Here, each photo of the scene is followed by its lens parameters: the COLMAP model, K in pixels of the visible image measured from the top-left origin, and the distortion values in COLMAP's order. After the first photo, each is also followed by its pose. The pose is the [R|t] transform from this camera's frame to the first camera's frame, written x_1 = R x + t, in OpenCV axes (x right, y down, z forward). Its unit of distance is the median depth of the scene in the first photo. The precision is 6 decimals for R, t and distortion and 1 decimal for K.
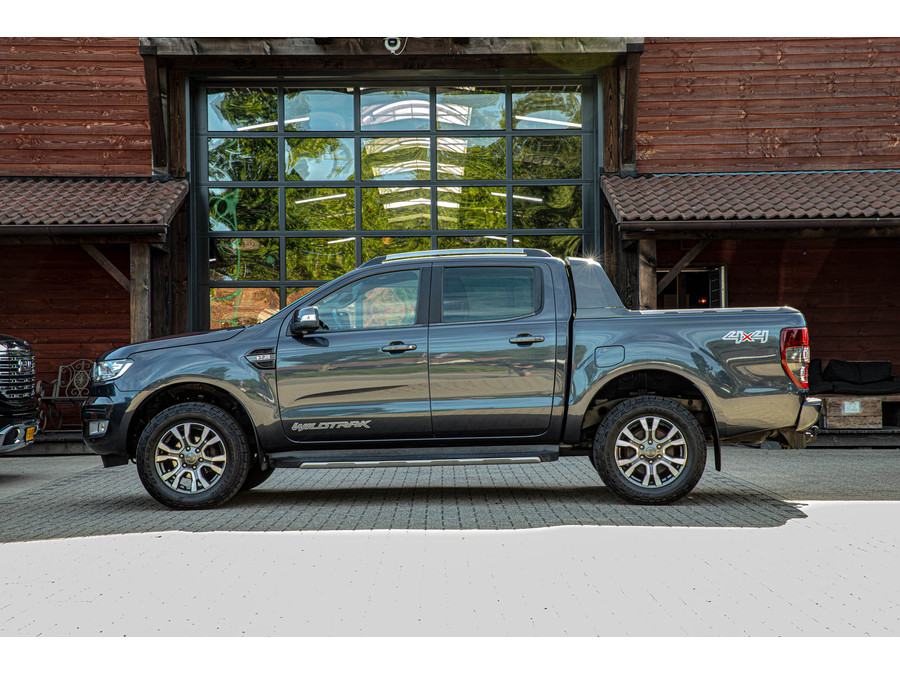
lens RADIAL K [[1718.3, 0, 450.0], [0, 1718.3, 337.5], [0, 0, 1]] dist [0.231718, 0.187300]
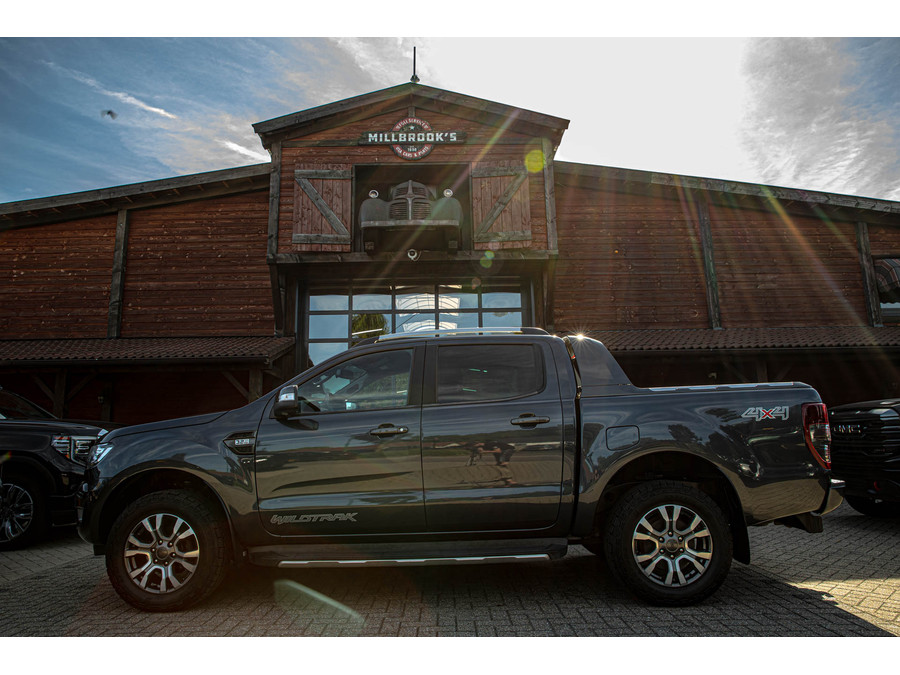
lens RADIAL K [[657.8, 0, 450.0], [0, 657.8, 337.5], [0, 0, 1]] dist [-0.072978, 0.004317]
pose [[0.999963, -0.007629, 0.004040, 0.000710], [0.008124, 0.989886, -0.141632, 0.003848], [-0.002918, 0.141660, 0.989911, 0.377276]]
